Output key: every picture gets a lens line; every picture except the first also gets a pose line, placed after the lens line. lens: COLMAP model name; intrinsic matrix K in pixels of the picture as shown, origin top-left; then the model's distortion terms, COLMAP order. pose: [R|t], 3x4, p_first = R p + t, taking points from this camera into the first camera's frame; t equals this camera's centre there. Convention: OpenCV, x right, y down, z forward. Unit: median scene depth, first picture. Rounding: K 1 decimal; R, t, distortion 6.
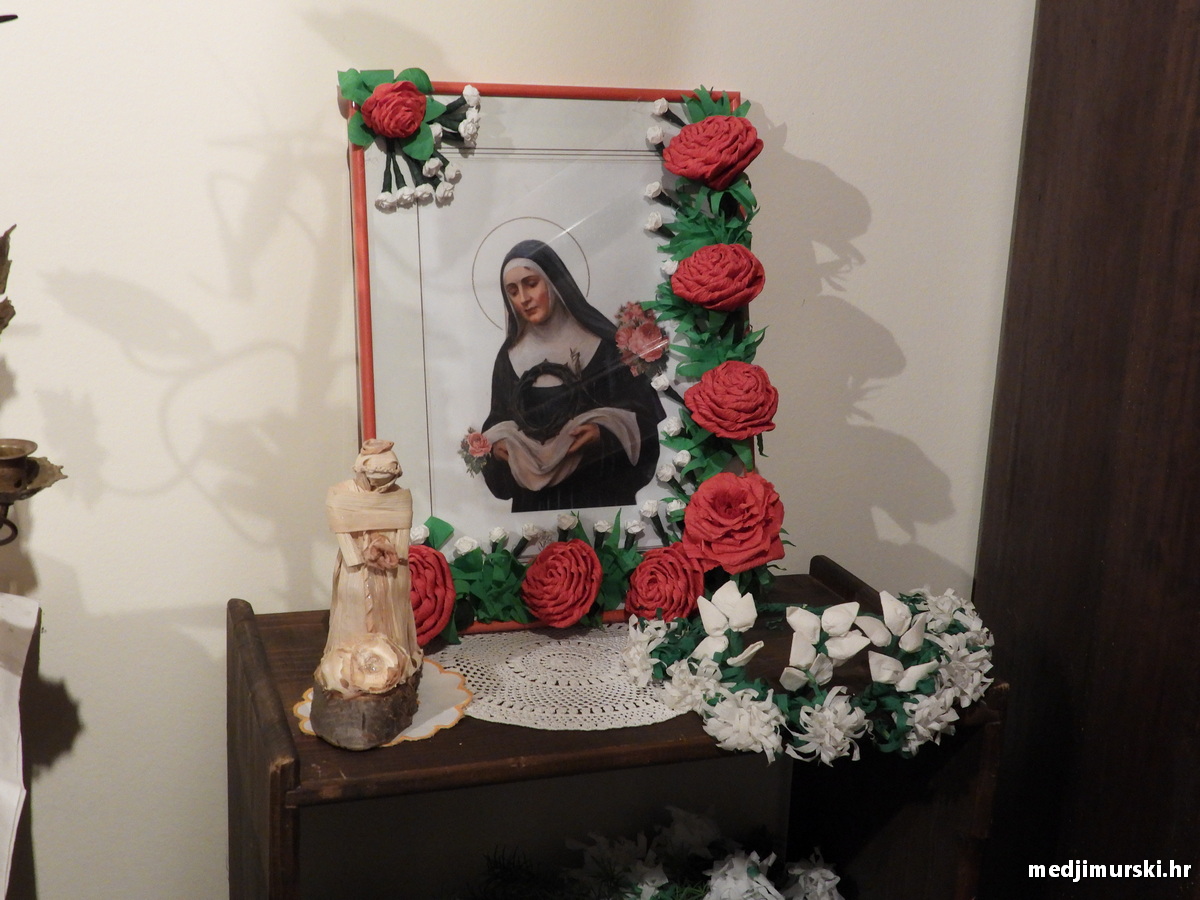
lens RADIAL K [[1540.7, 0, 600.2], [0, 1540.7, 450.7], [0, 0, 1]] dist [0.003992, 0.000000]
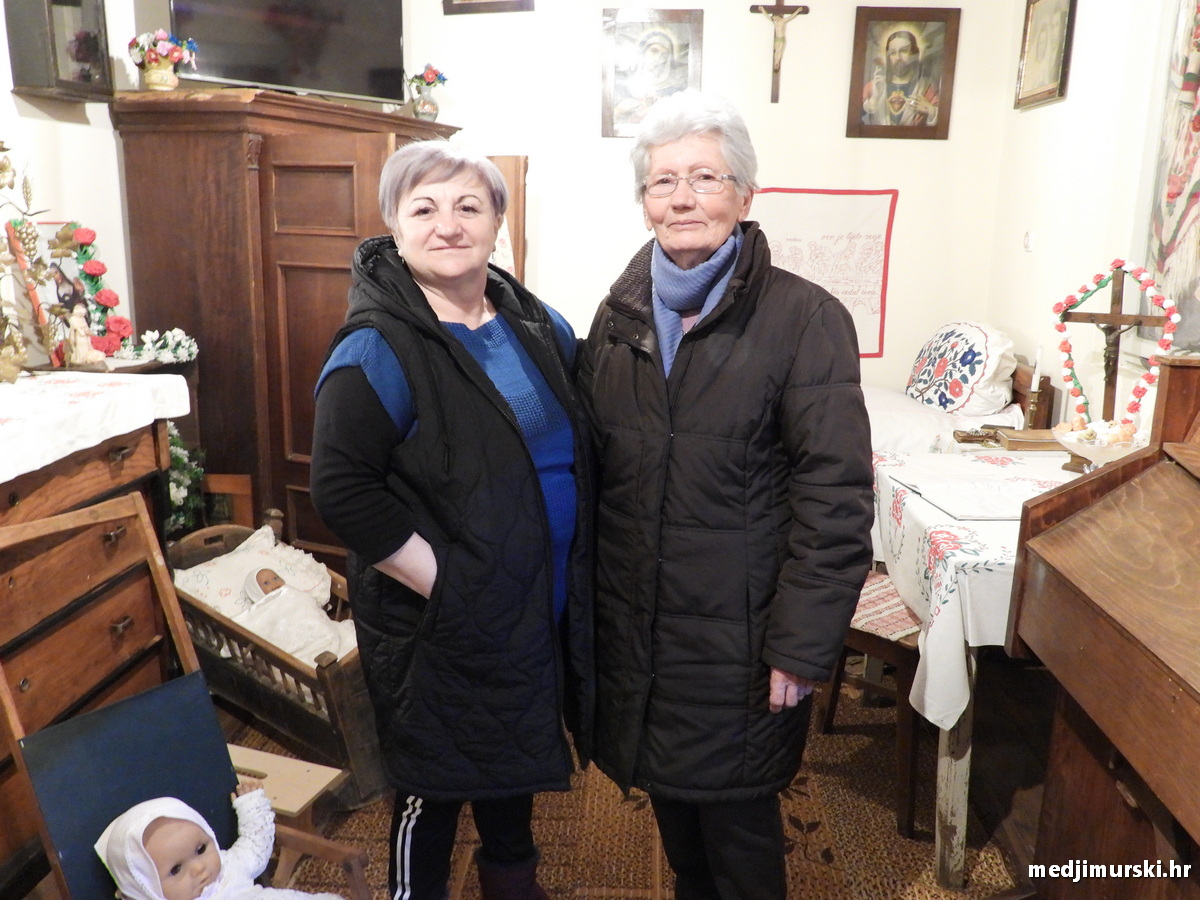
lens RADIAL K [[987.5, 0, 599.5], [0, 987.5, 444.6], [0, 0, 1]] dist [-0.001686, 0.002760]
pose [[0.375191, -0.240980, 0.895076, -1.816113], [0.236910, 0.958475, 0.158743, 0.227187], [-0.896162, 0.152494, 0.416702, -1.155141]]
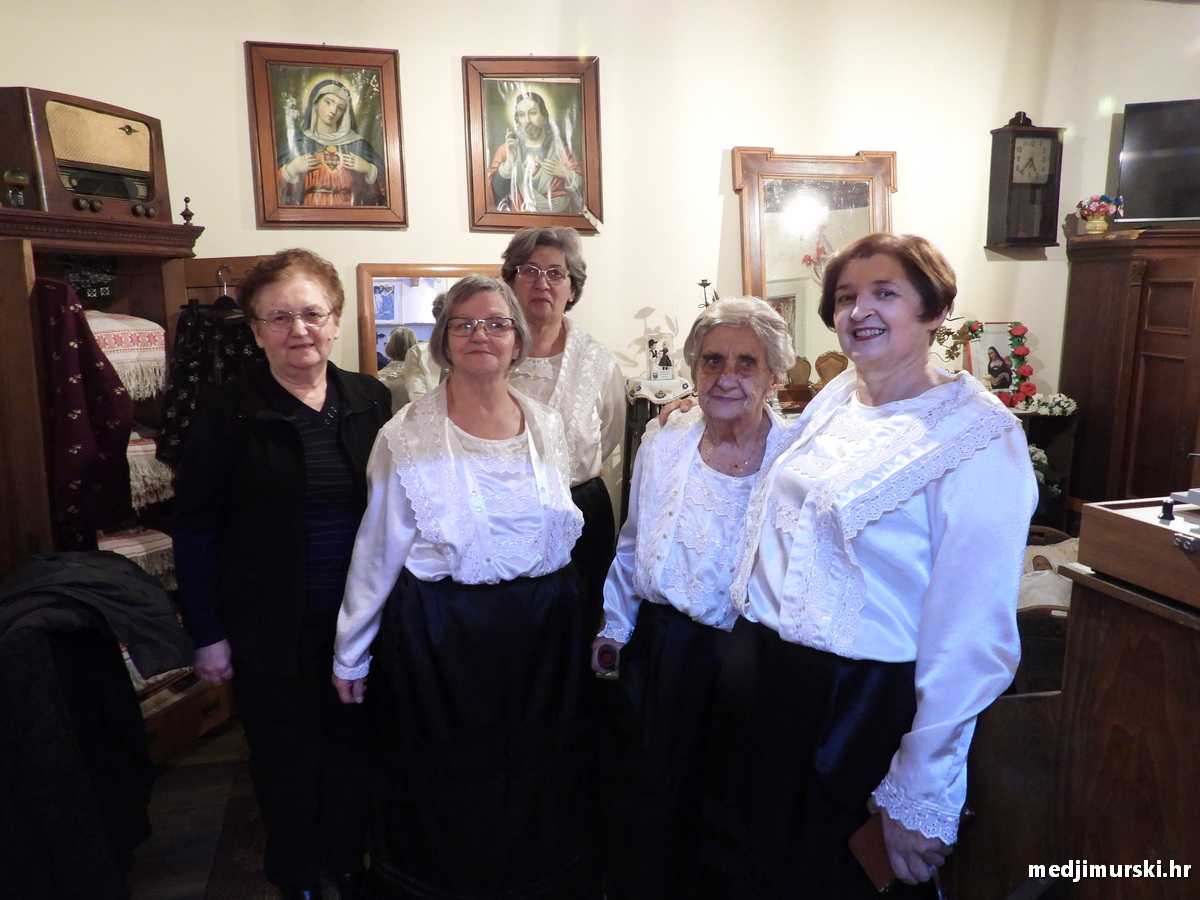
lens RADIAL K [[868.2, 0, 601.7], [0, 868.2, 453.7], [0, 0, 1]] dist [-0.005329, -0.001373]
pose [[0.998732, -0.036124, -0.035061, -1.511652], [0.033133, 0.996046, -0.082429, 0.533592], [0.037900, 0.081162, 0.995980, -2.527308]]
